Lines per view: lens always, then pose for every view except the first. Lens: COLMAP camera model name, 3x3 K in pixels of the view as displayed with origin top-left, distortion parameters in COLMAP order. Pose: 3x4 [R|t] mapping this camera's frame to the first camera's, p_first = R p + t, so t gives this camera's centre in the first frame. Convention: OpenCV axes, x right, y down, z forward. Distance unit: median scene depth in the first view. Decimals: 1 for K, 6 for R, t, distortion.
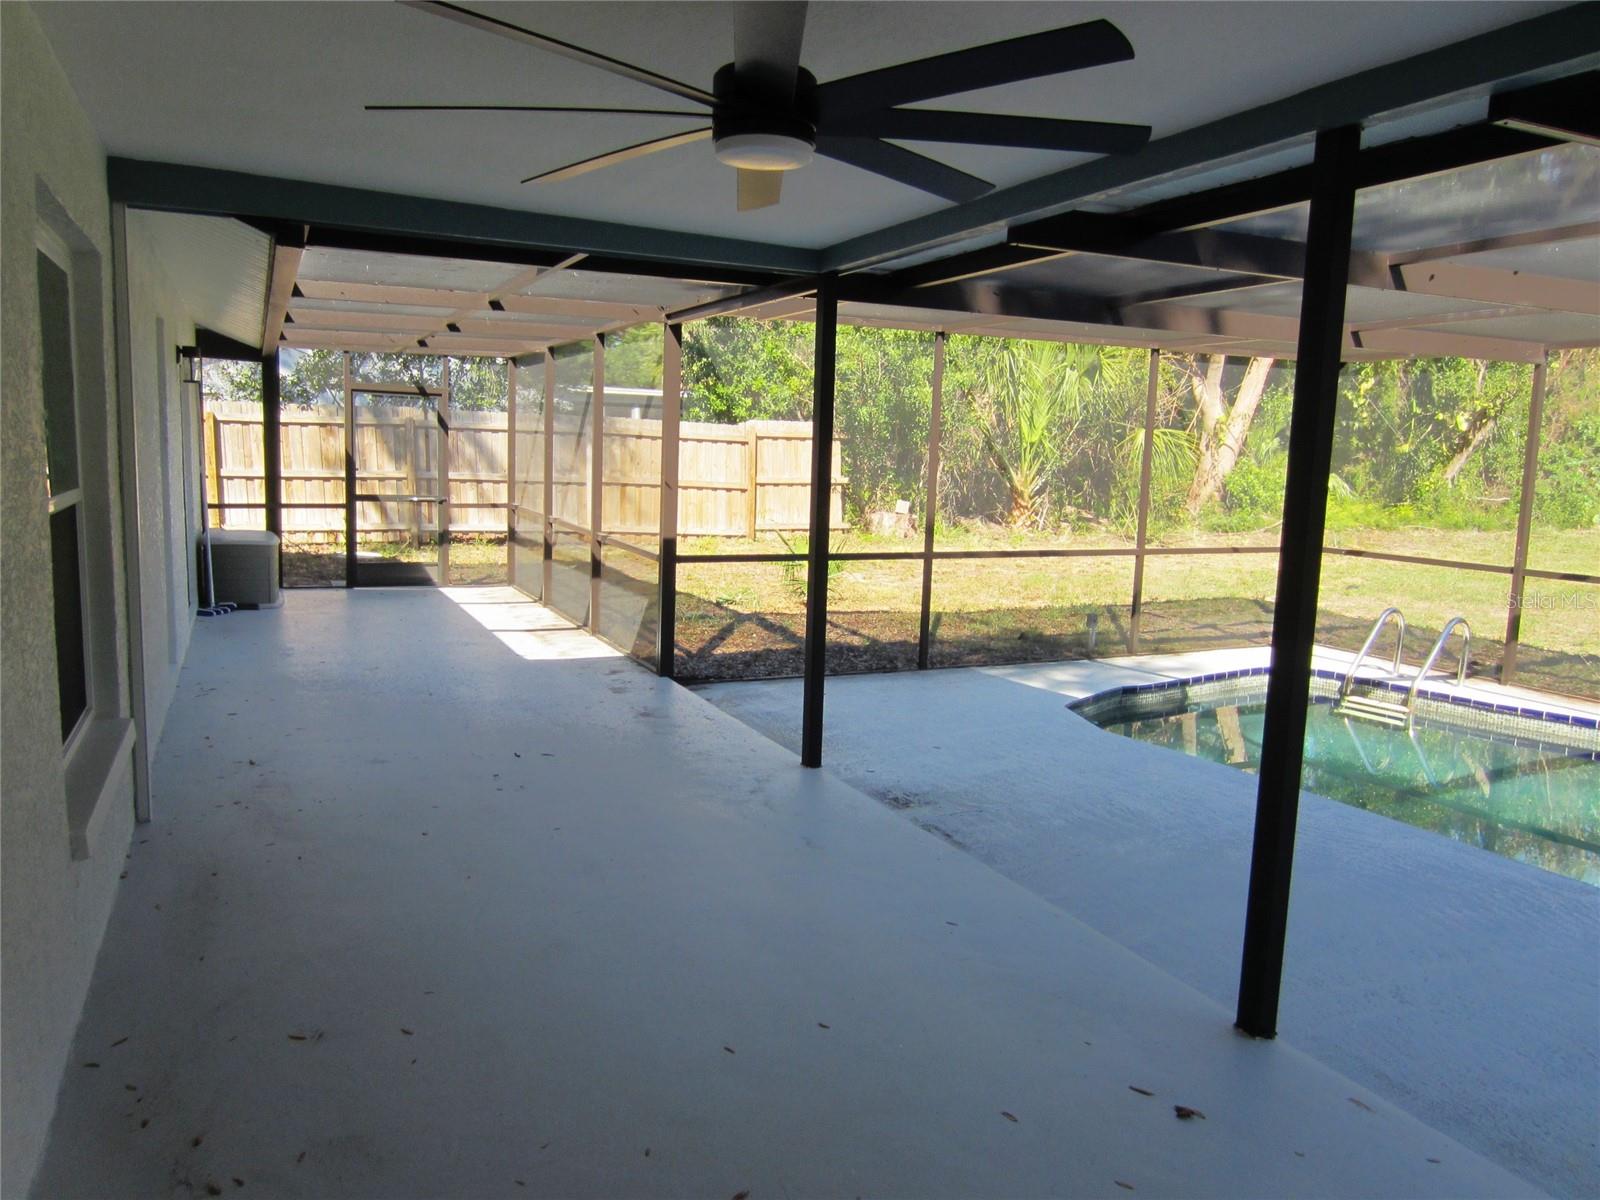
lens RADIAL K [[1154.4, 0, 804.6], [0, 1154.4, 603.4], [0, 0, 1]] dist [-0.011594, -0.003813]
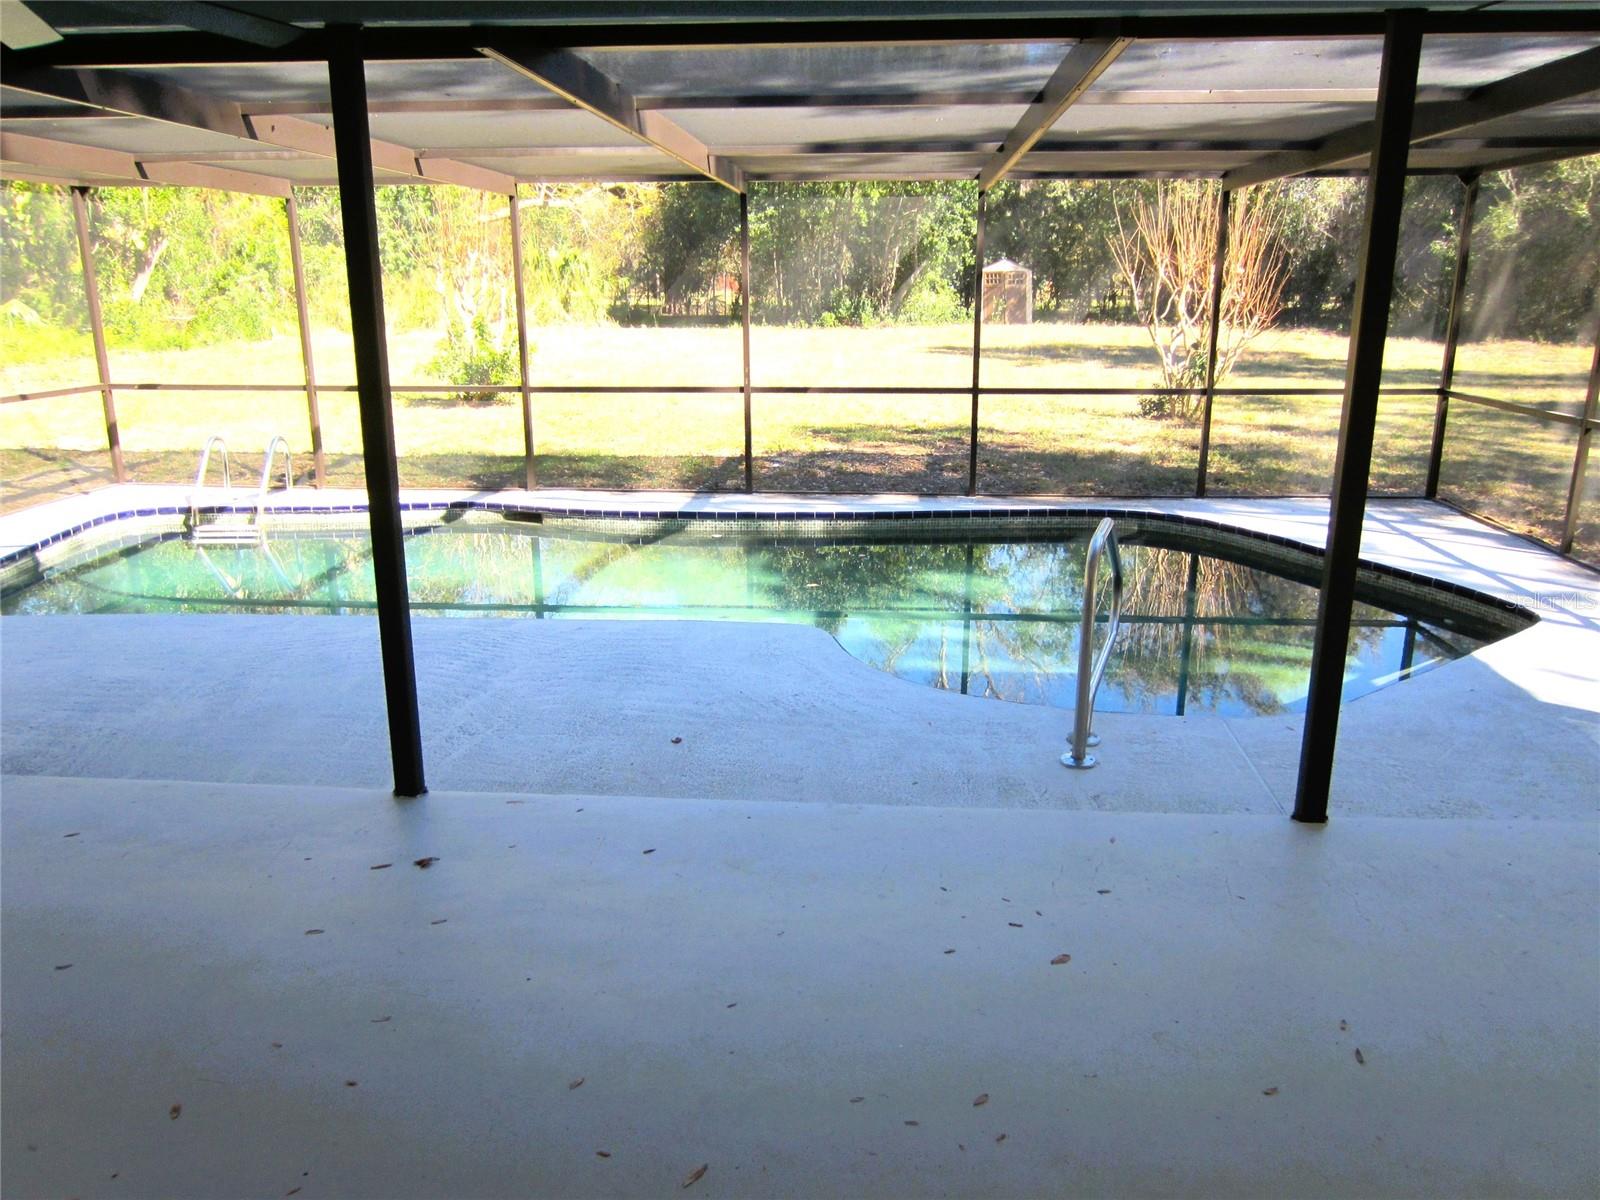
lens RADIAL K [[1154.4, 0, 804.6], [0, 1154.4, 603.4], [0, 0, 1]] dist [-0.011594, -0.003813]
pose [[0.481966, -0.259729, 0.836809, -0.149752], [0.125131, 0.965669, 0.227654, -0.020133], [-0.867209, -0.005011, 0.497919, 0.008423]]
